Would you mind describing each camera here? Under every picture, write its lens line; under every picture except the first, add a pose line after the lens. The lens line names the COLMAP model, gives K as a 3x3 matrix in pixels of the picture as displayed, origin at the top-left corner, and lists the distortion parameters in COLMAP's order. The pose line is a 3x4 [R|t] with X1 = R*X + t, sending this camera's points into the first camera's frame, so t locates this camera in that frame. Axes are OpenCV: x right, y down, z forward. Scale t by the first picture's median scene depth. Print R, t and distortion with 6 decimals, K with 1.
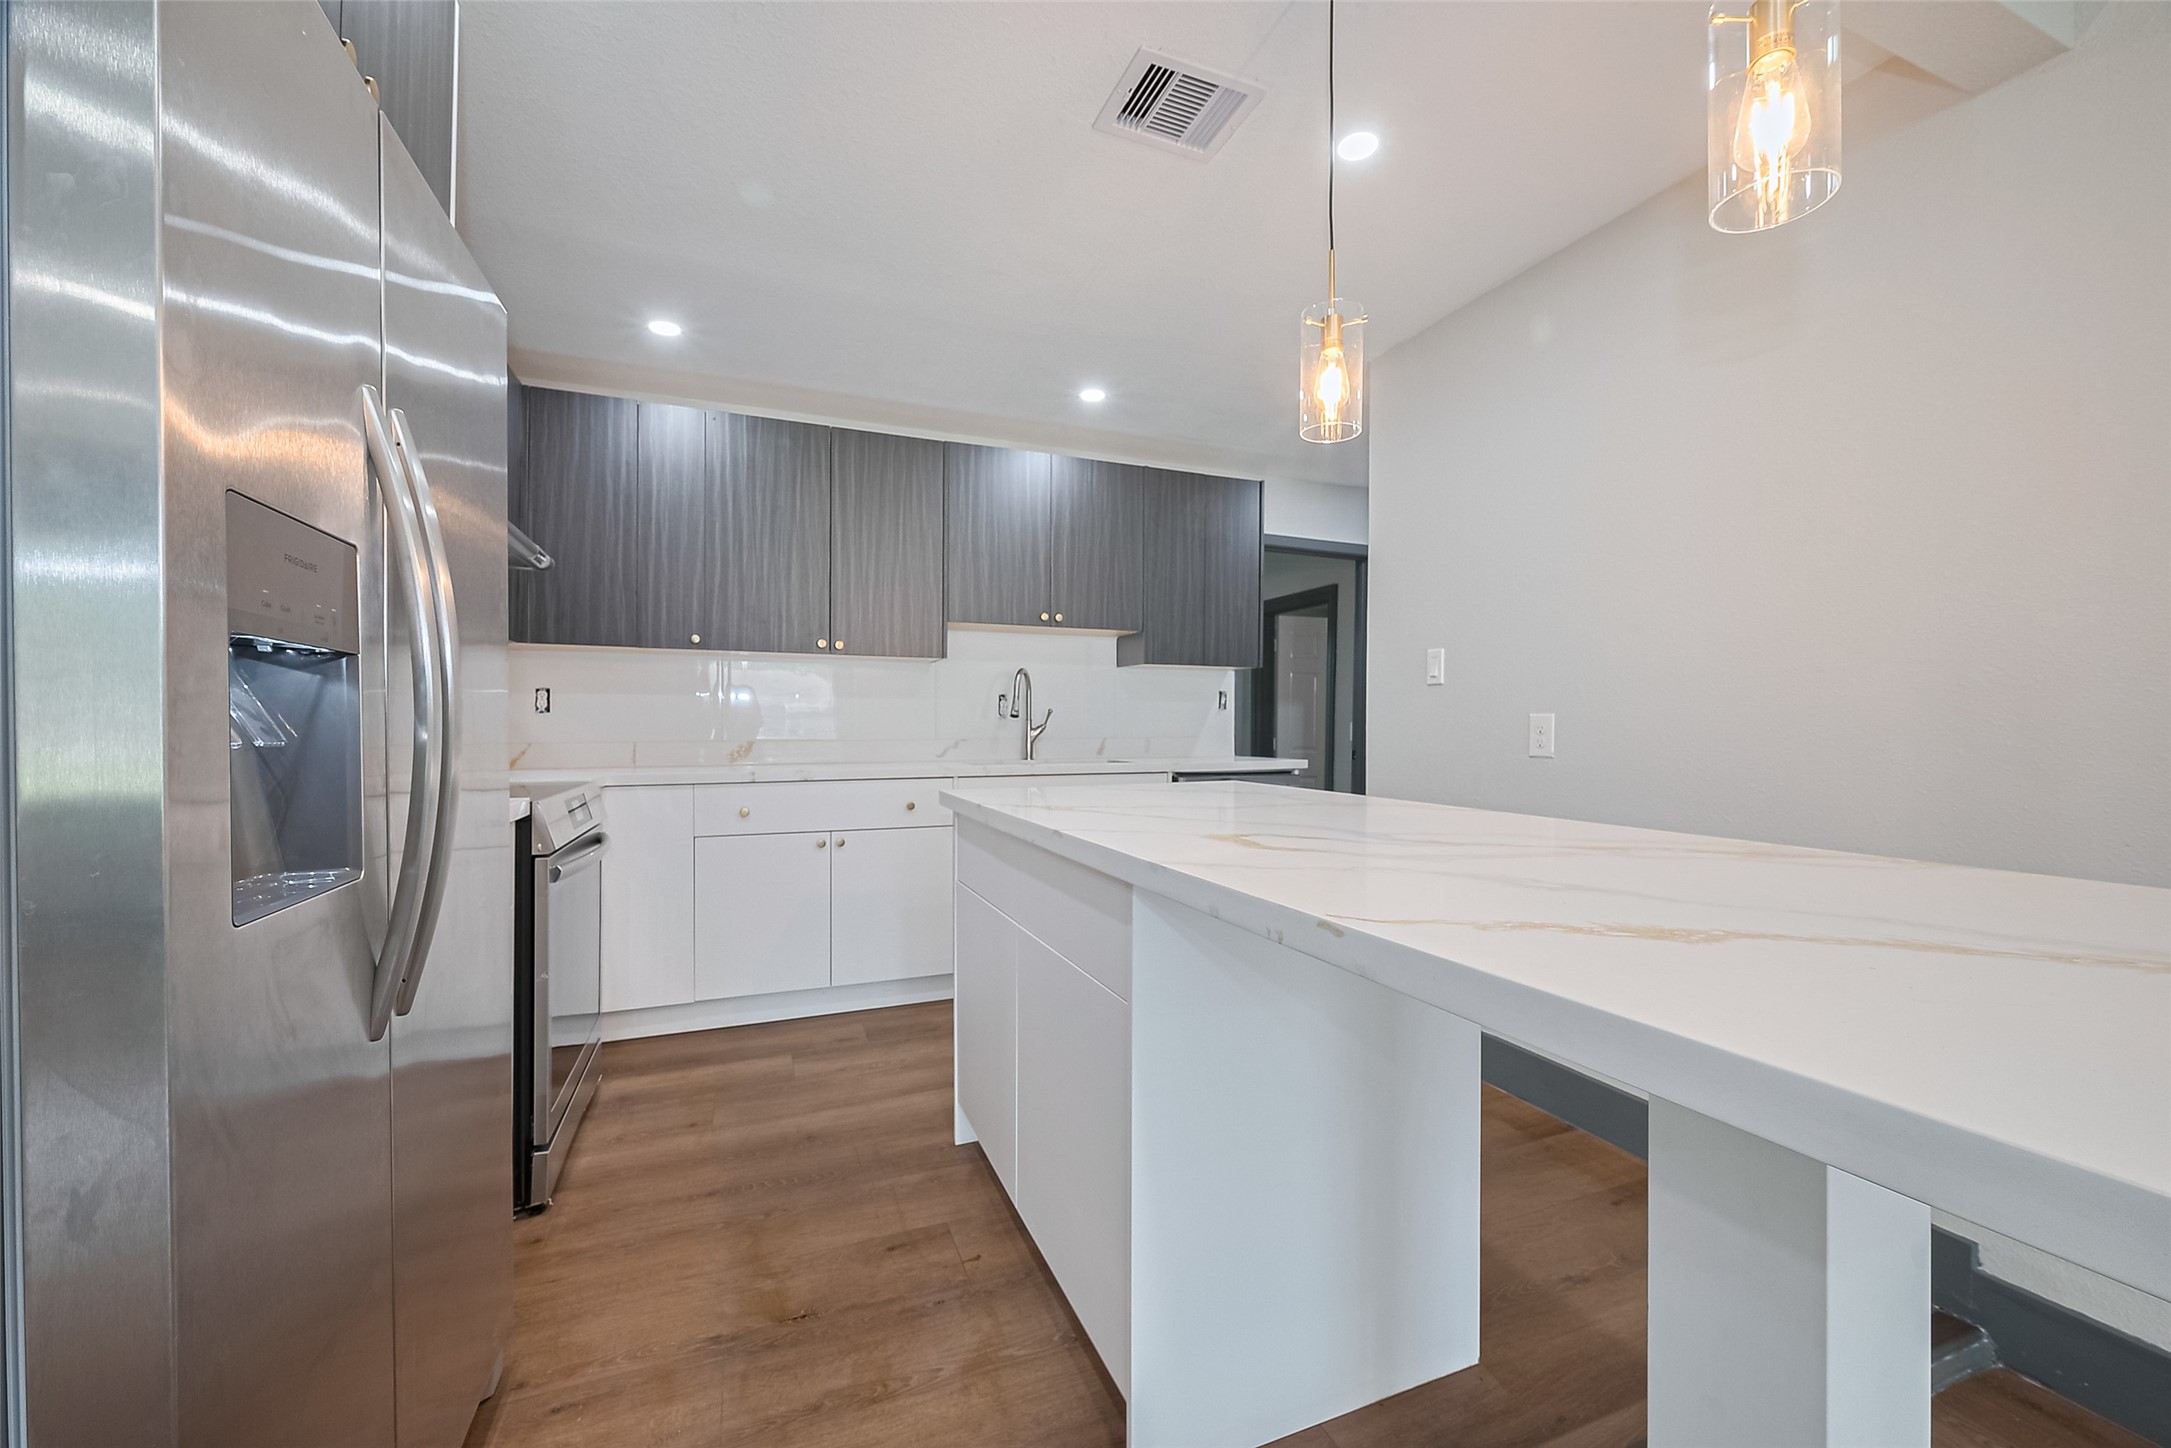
lens RADIAL K [[864.8, 0, 1094.7], [0, 864.8, 734.2], [0, 0, 1]] dist [0.000380, -0.000288]
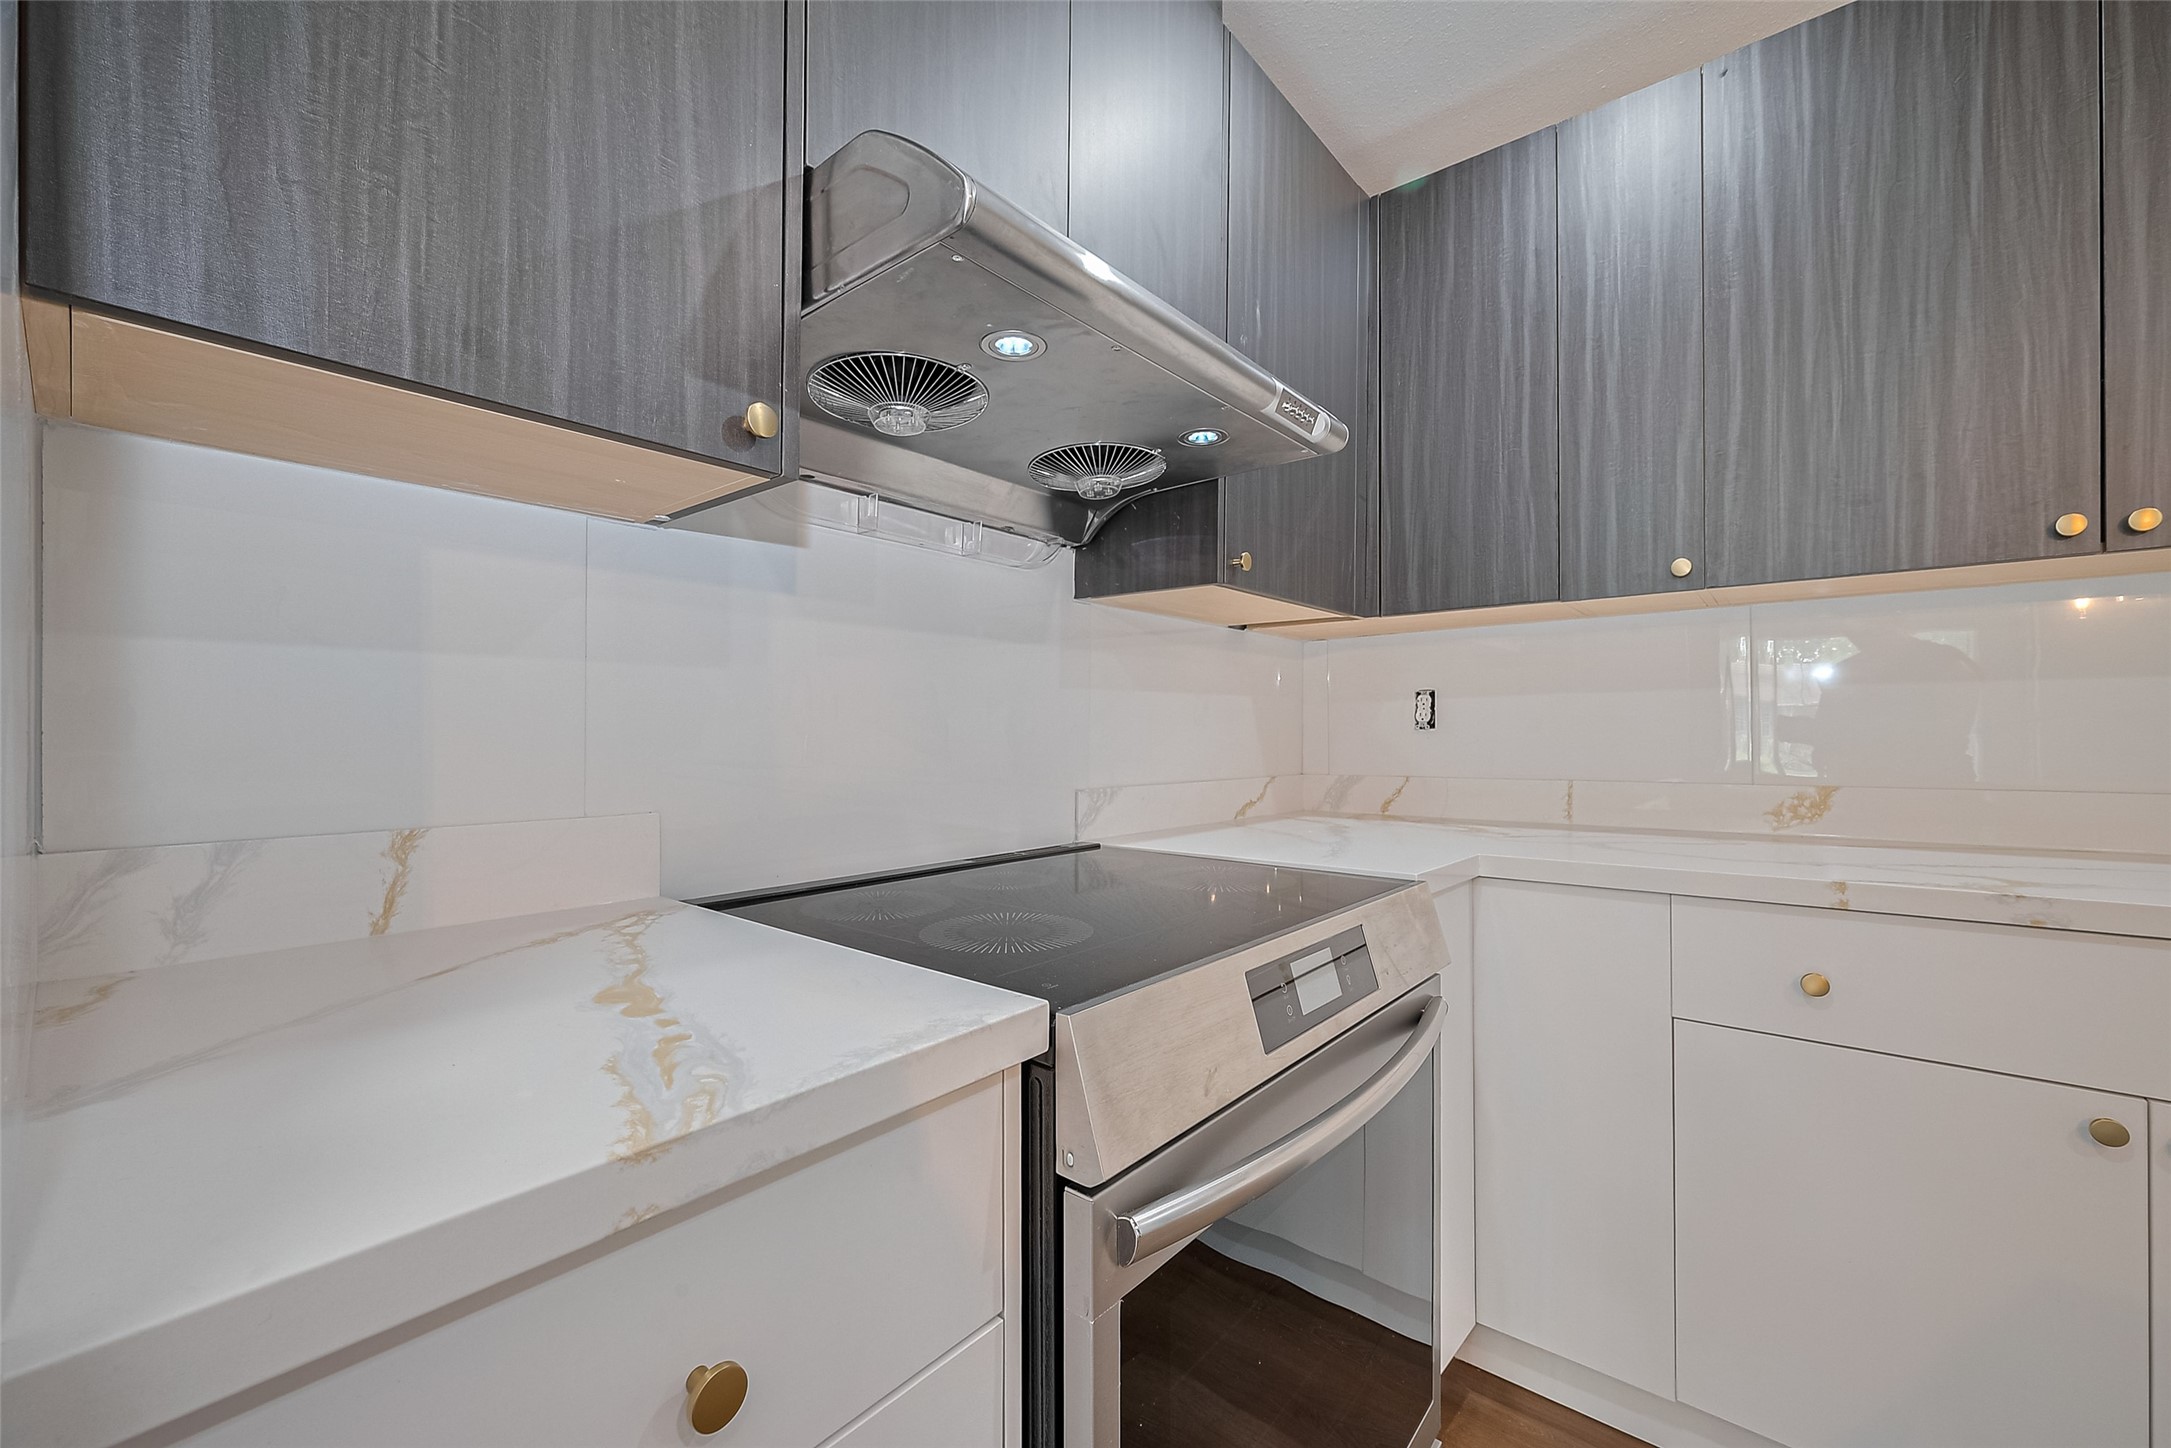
lens RADIAL K [[864.8, 0, 1067.2], [0, 864.8, 730.4], [0, 0, 1]] dist [0.000380, -0.000288]
pose [[0.474463, -0.005630, -0.880257, -0.201747], [-0.006395, 0.999931, -0.009843, -0.013915], [0.880252, 0.010300, 0.474395, 0.472966]]
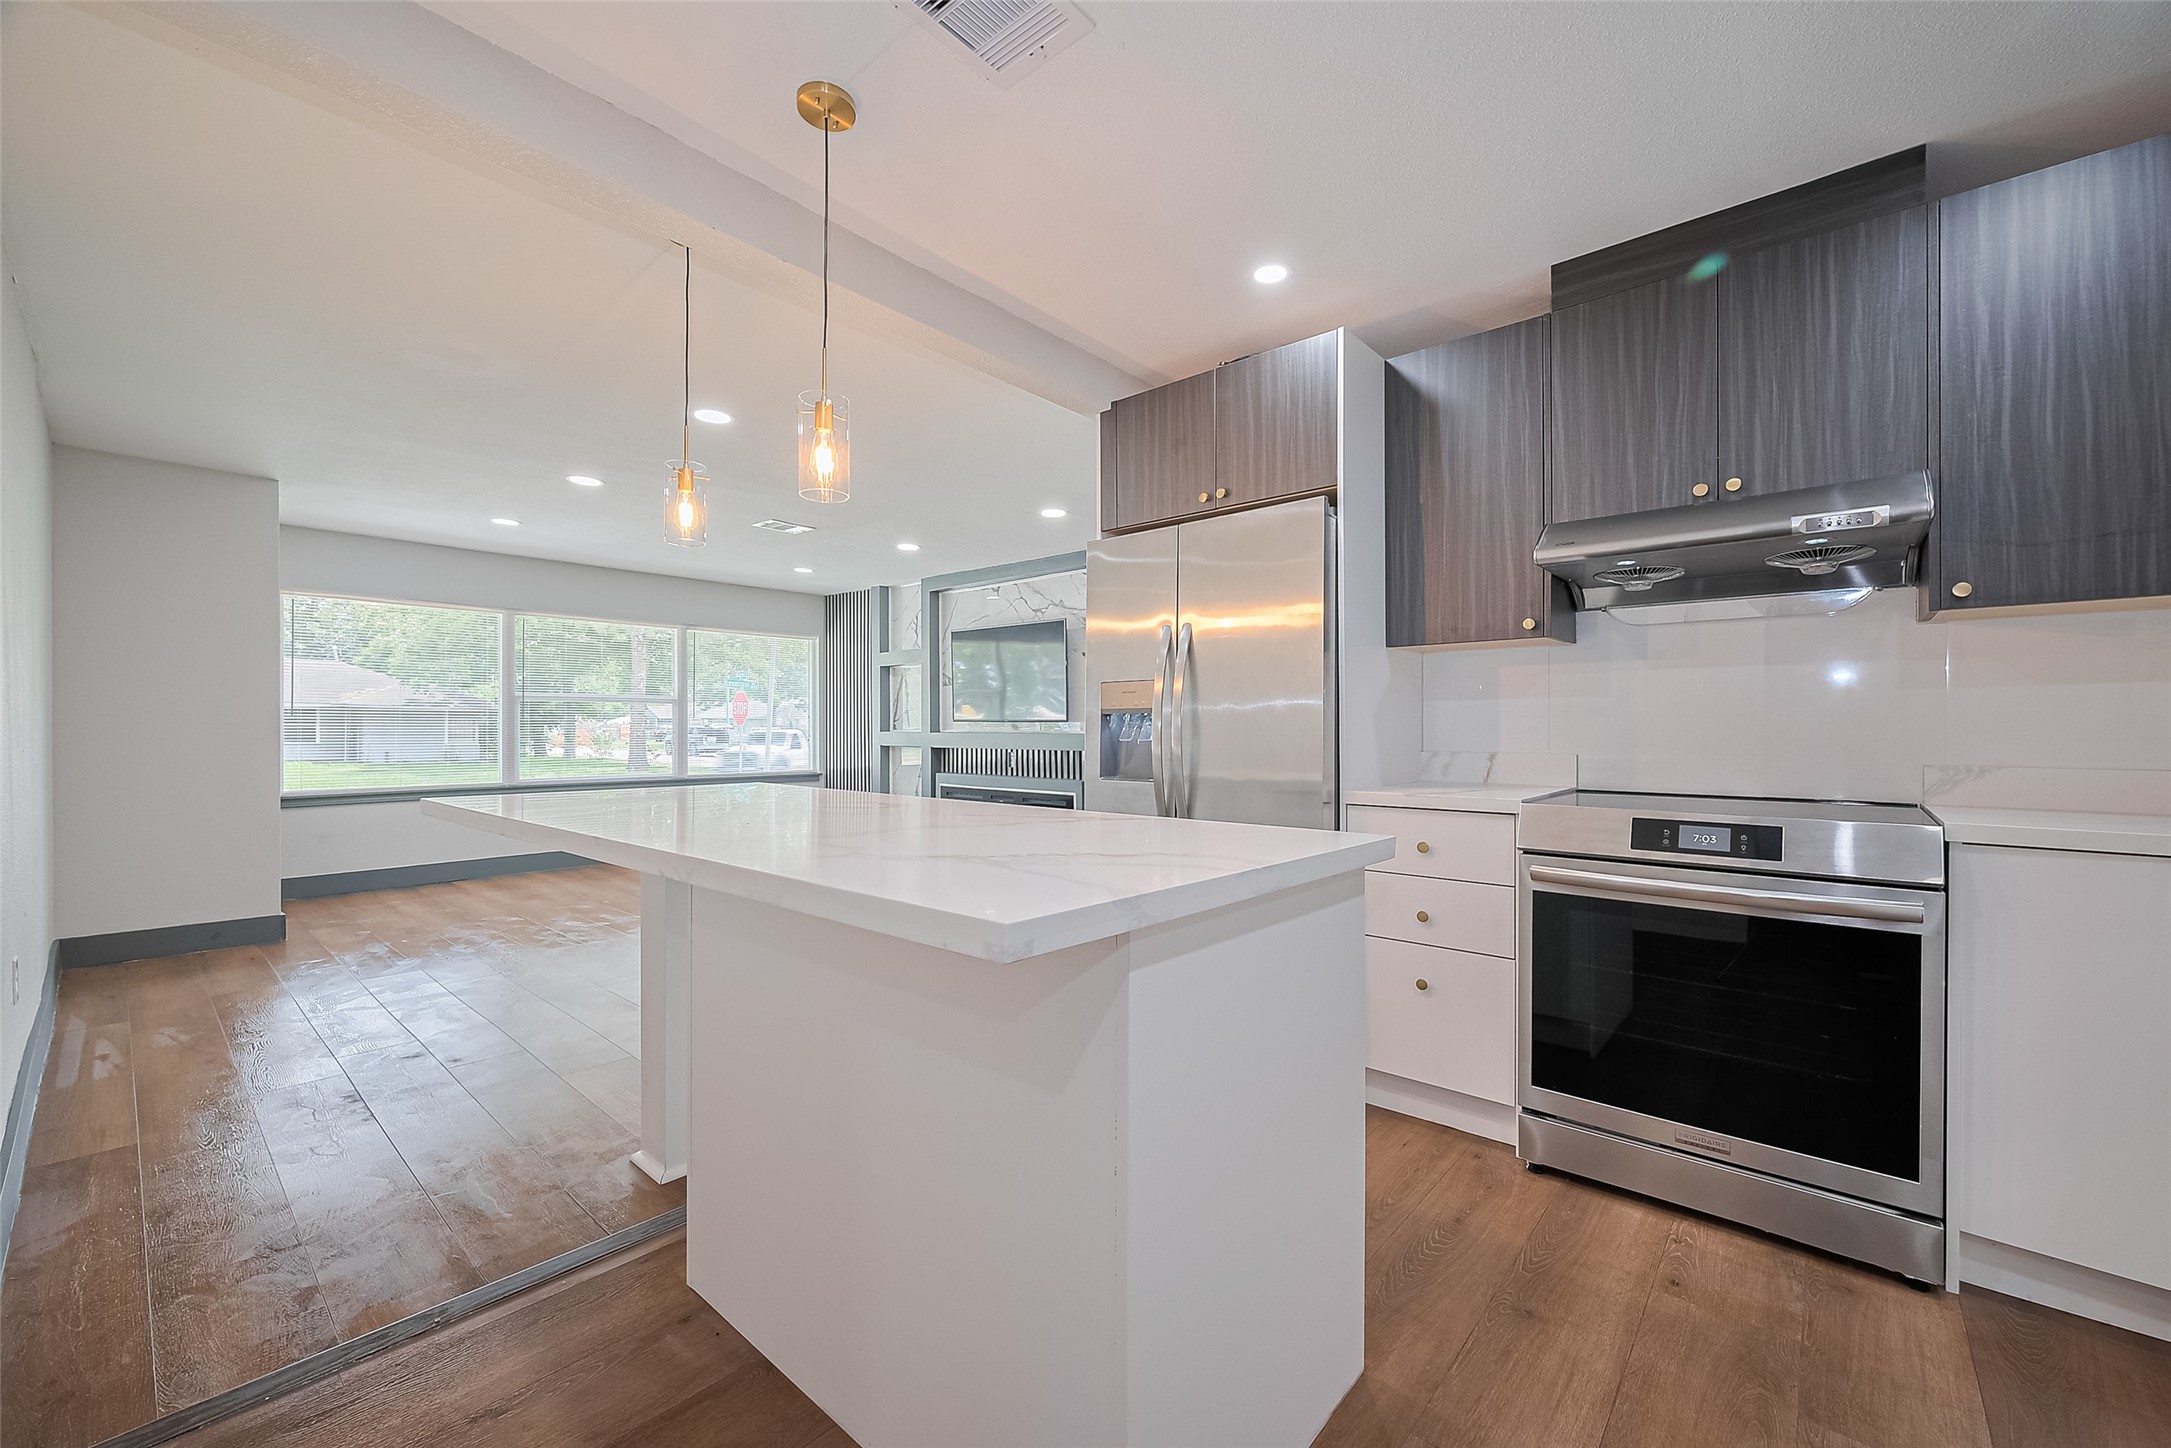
lens RADIAL K [[864.8, 0, 1106.8], [0, 864.8, 739.0], [0, 0, 1]] dist [0.000380, -0.000288]
pose [[-0.886086, -0.000232, -0.463521, 0.208933], [-0.008581, 0.999837, 0.015904, -0.009808], [0.463442, 0.018070, -0.885943, 0.992507]]
